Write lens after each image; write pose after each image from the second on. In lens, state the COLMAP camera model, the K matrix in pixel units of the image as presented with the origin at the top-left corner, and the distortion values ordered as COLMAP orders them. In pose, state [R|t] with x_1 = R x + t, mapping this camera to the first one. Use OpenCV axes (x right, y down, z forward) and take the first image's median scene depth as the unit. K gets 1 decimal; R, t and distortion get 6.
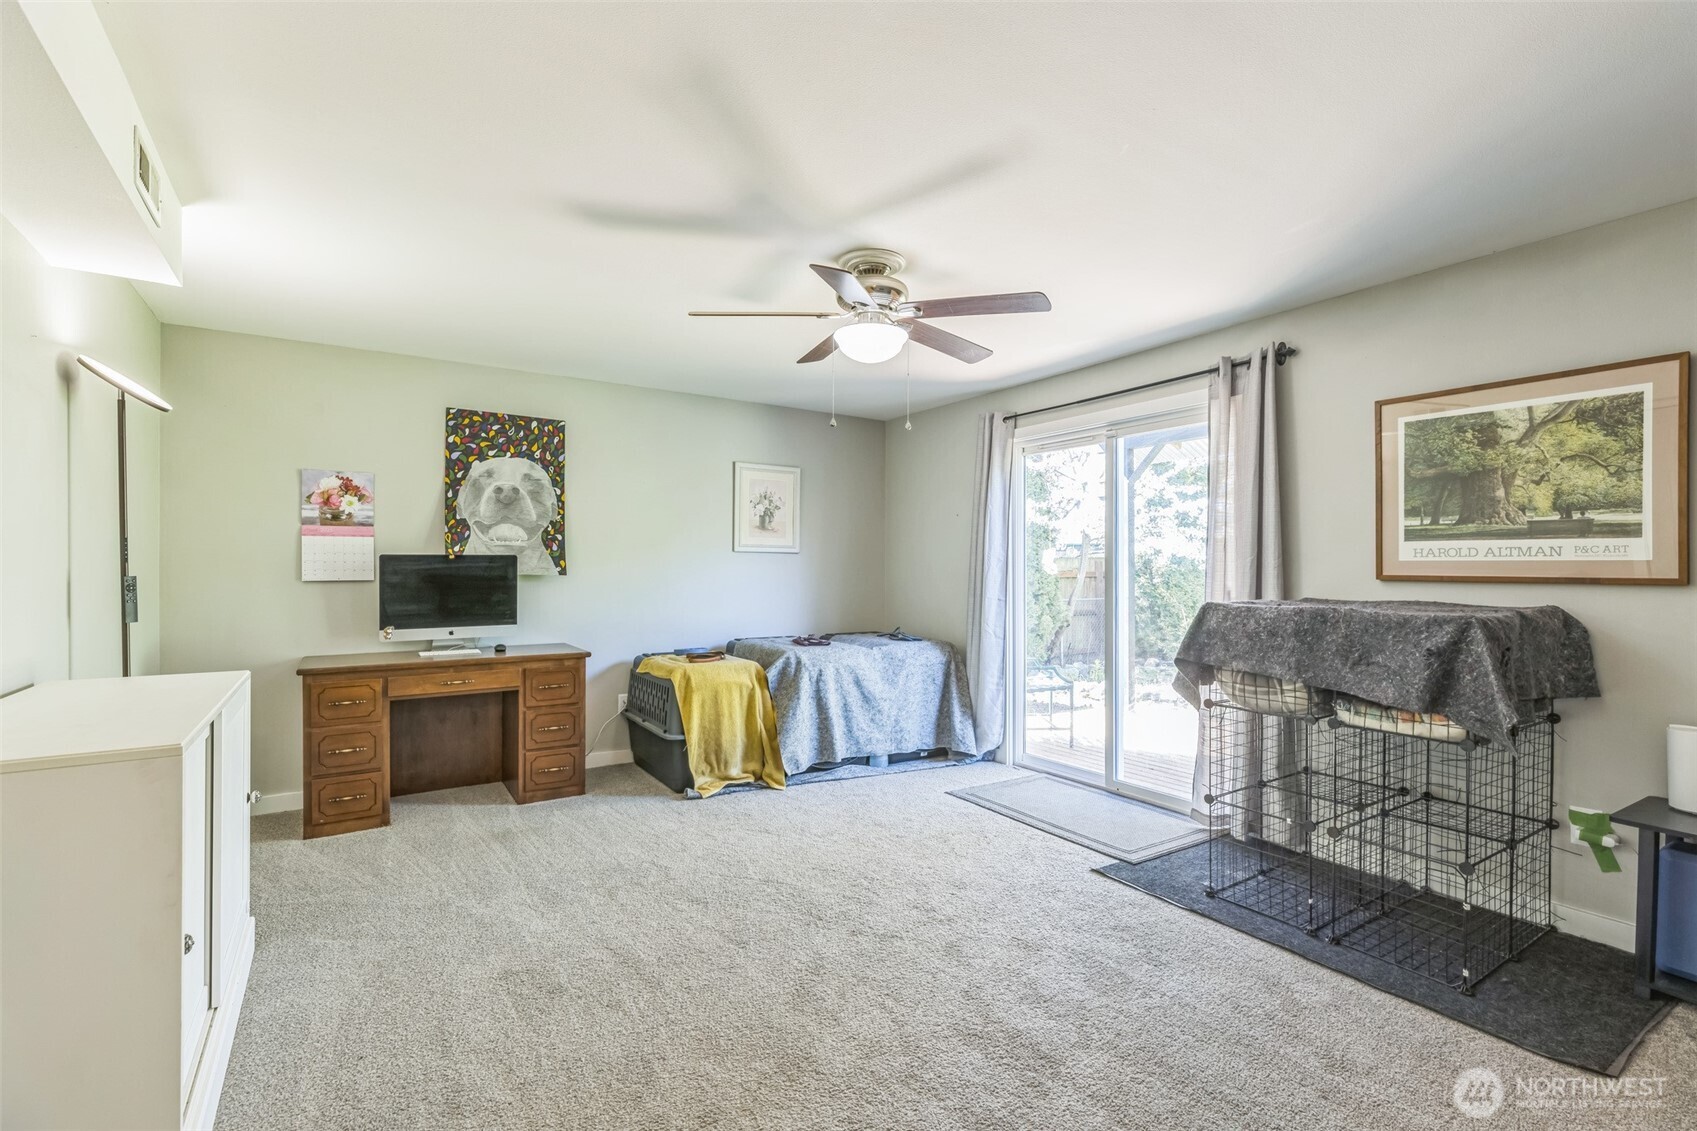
lens RADIAL K [[758.1, 0, 850.5], [0, 758.1, 569.4], [0, 0, 1]] dist [-0.000624, 0.001786]
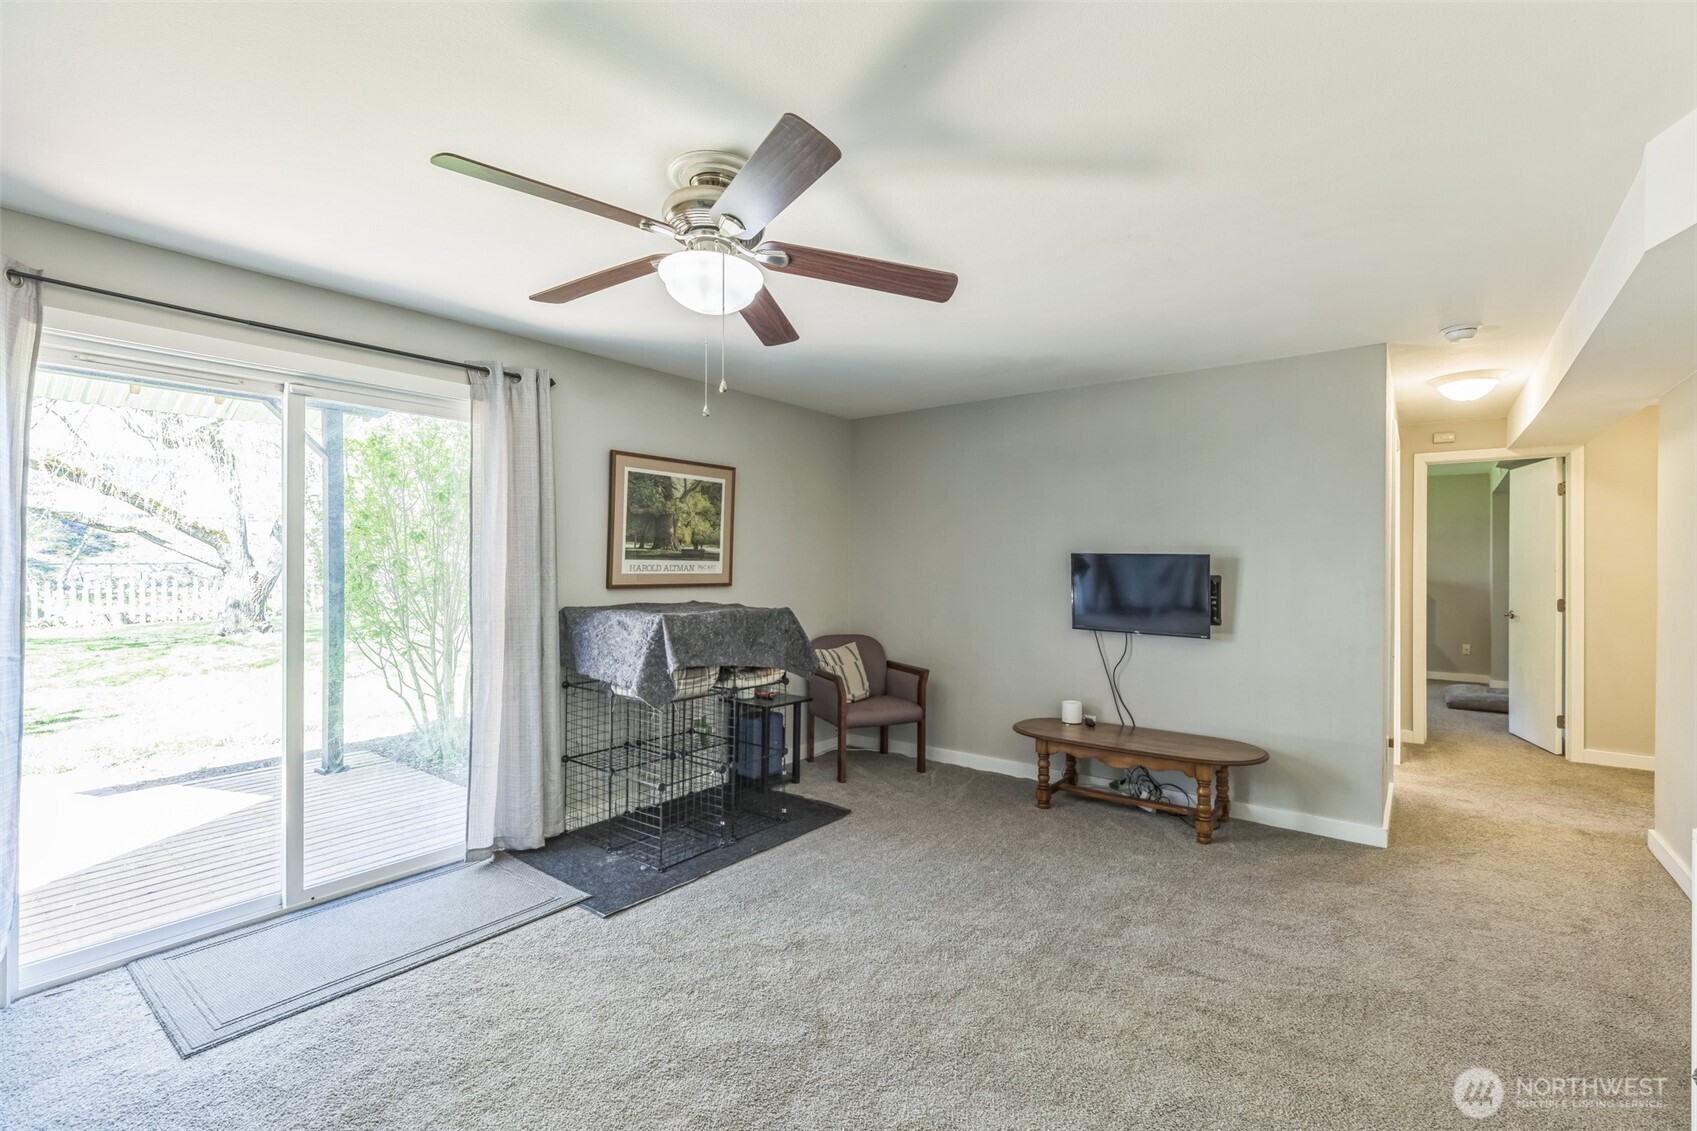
lens RADIAL K [[758.1, 0, 850.0], [0, 758.1, 563.7], [0, 0, 1]] dist [-0.000624, 0.001786]
pose [[-0.333439, -0.007790, 0.942739, -0.695525], [-0.006228, 0.999962, 0.006060, -0.041815], [-0.942751, -0.003851, -0.333475, 1.118286]]
